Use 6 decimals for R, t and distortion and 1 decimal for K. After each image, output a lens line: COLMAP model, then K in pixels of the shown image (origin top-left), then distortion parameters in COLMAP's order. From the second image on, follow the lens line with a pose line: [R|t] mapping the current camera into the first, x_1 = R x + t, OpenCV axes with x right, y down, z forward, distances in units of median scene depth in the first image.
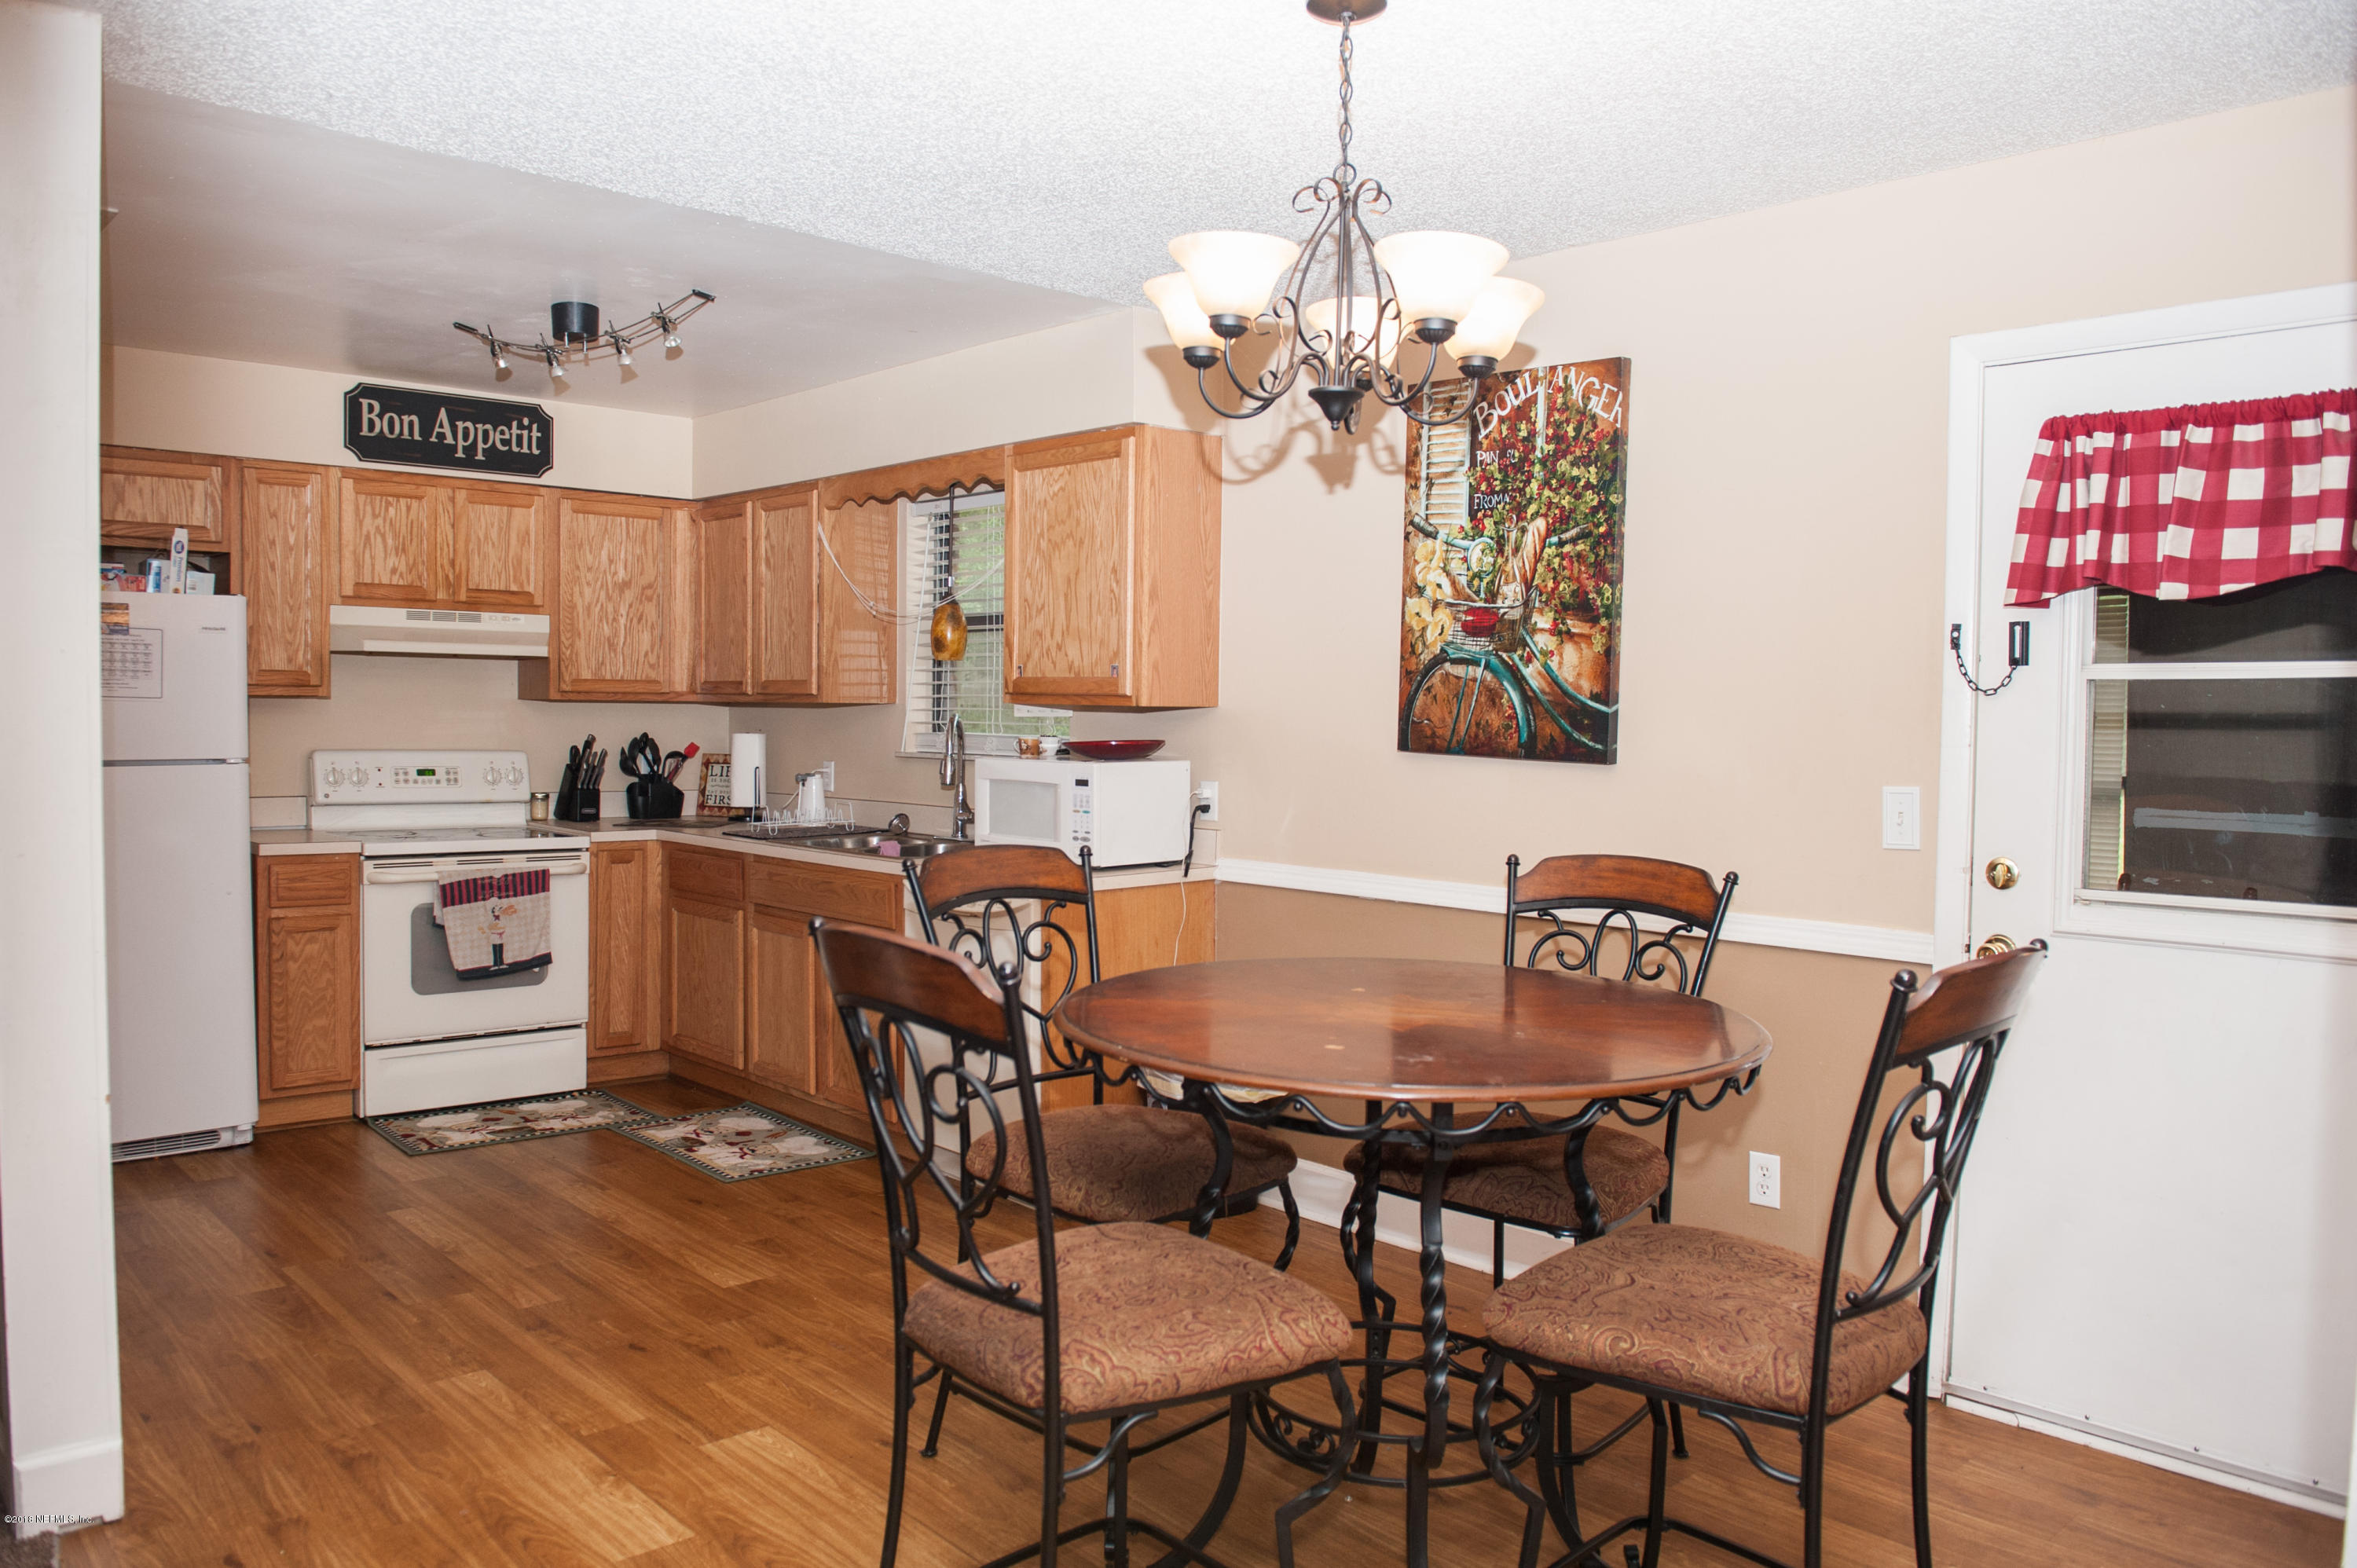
lens RADIAL K [[1700.8, 0, 1113.5], [0, 1700.8, 809.4], [0, 0, 1]] dist [-0.054576, -0.003340]
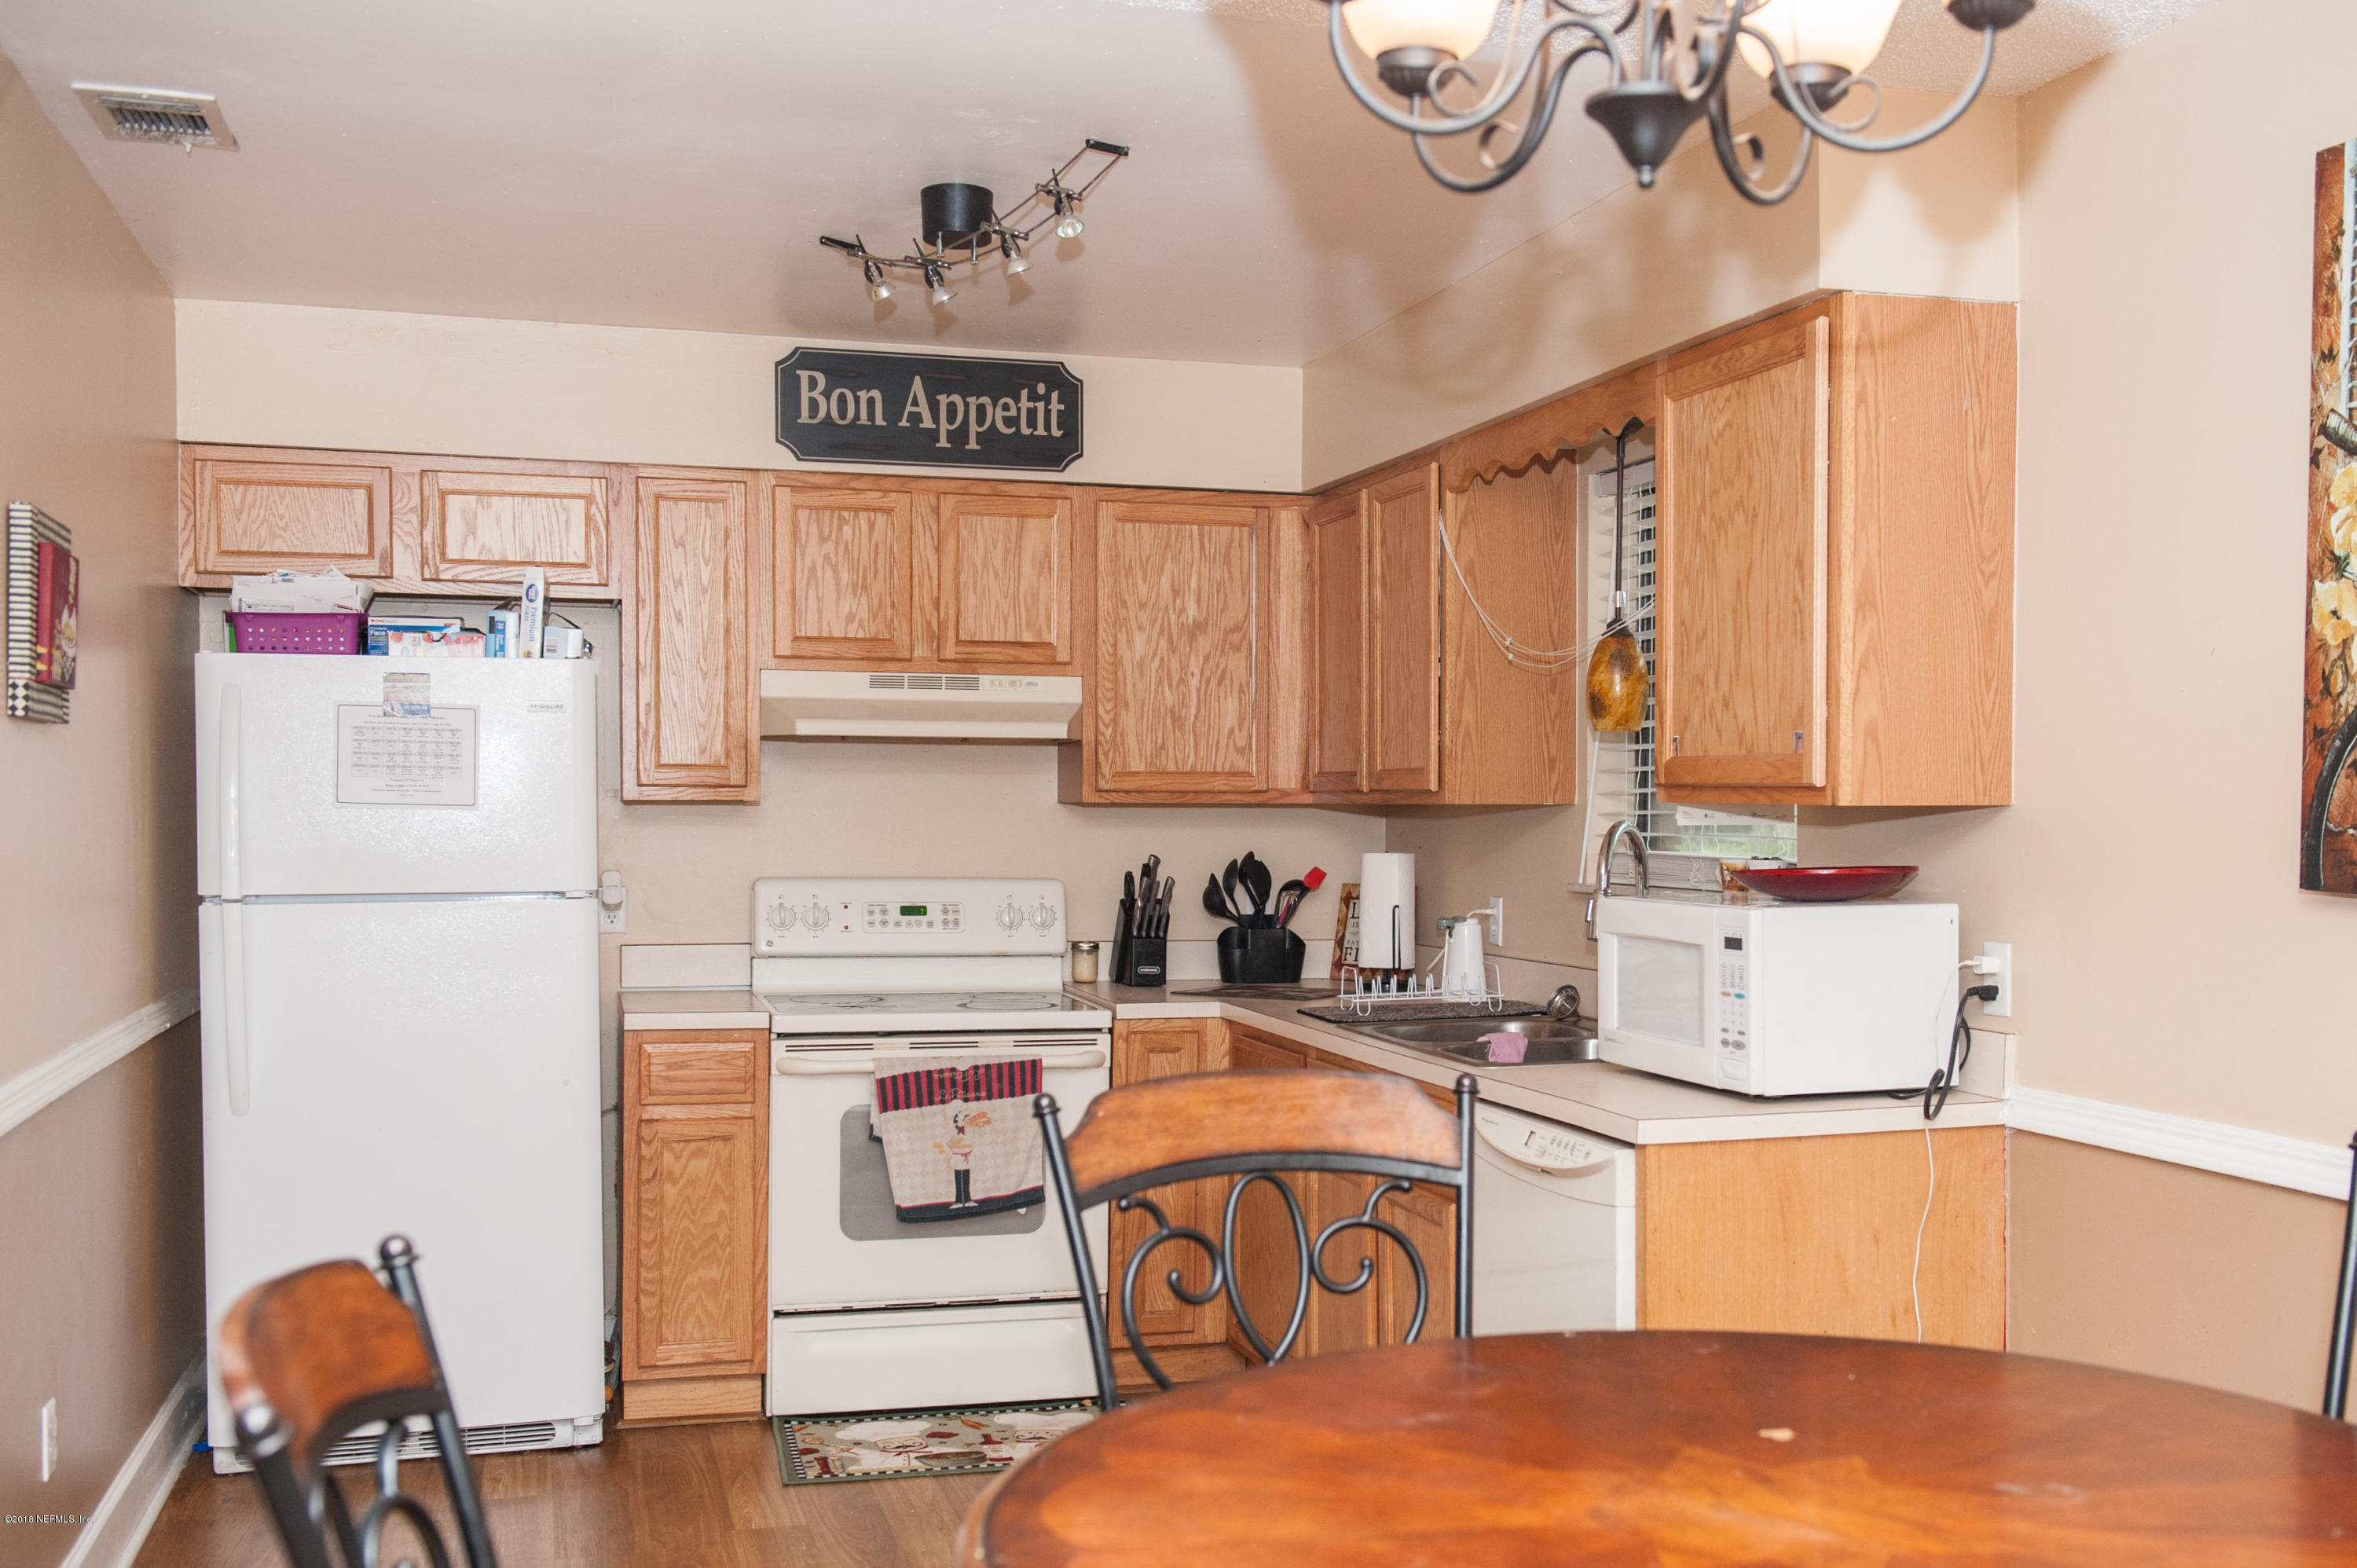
lens RADIAL K [[2467.9, 0, 1178.5], [0, 2467.9, 893.3], [0, 0, 1]] dist [-0.007037, 0.015719]
pose [[0.914333, 0.004066, -0.404943, 0.106897], [-0.014703, 0.999624, -0.023163, -0.008047], [0.404696, 0.027132, 0.914049, 0.138909]]
